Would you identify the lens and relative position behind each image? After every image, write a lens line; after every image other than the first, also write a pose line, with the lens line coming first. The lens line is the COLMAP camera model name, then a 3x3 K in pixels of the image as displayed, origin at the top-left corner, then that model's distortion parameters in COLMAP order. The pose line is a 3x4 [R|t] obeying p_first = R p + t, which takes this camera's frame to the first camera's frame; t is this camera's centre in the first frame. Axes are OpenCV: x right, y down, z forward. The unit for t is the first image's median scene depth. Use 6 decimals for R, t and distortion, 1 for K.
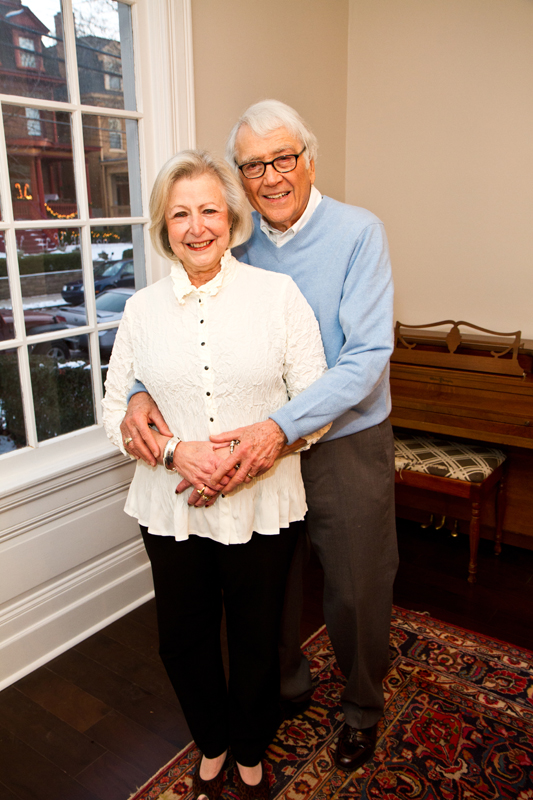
lens RADIAL K [[703.2, 0, 266.5], [0, 703.2, 400.0], [0, 0, 1]] dist [-0.051701, 0.004283]
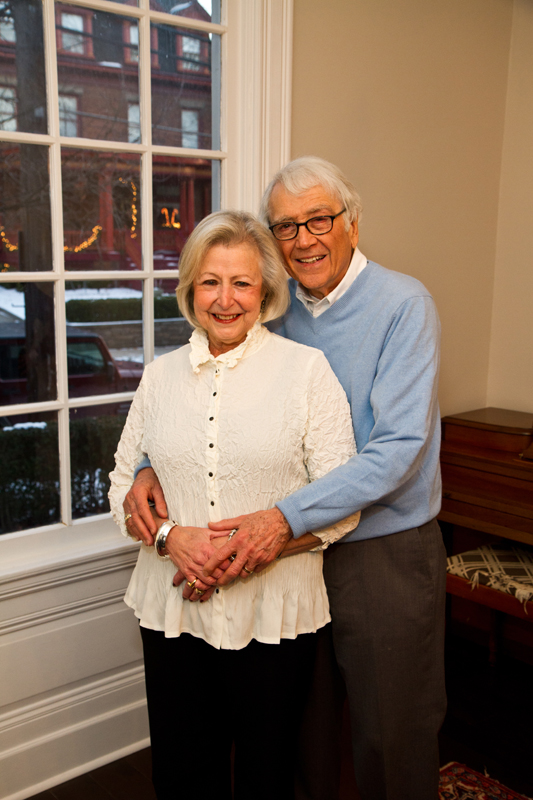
lens RADIAL K [[918.0, 0, 266.5], [0, 918.0, 400.0], [0, 0, 1]] dist [-0.006116, 0.019943]
pose [[0.975369, 0.065404, -0.210661, 0.218447], [-0.086217, 0.992096, -0.091170, -0.002331], [0.203033, 0.107087, 0.973298, -0.133483]]
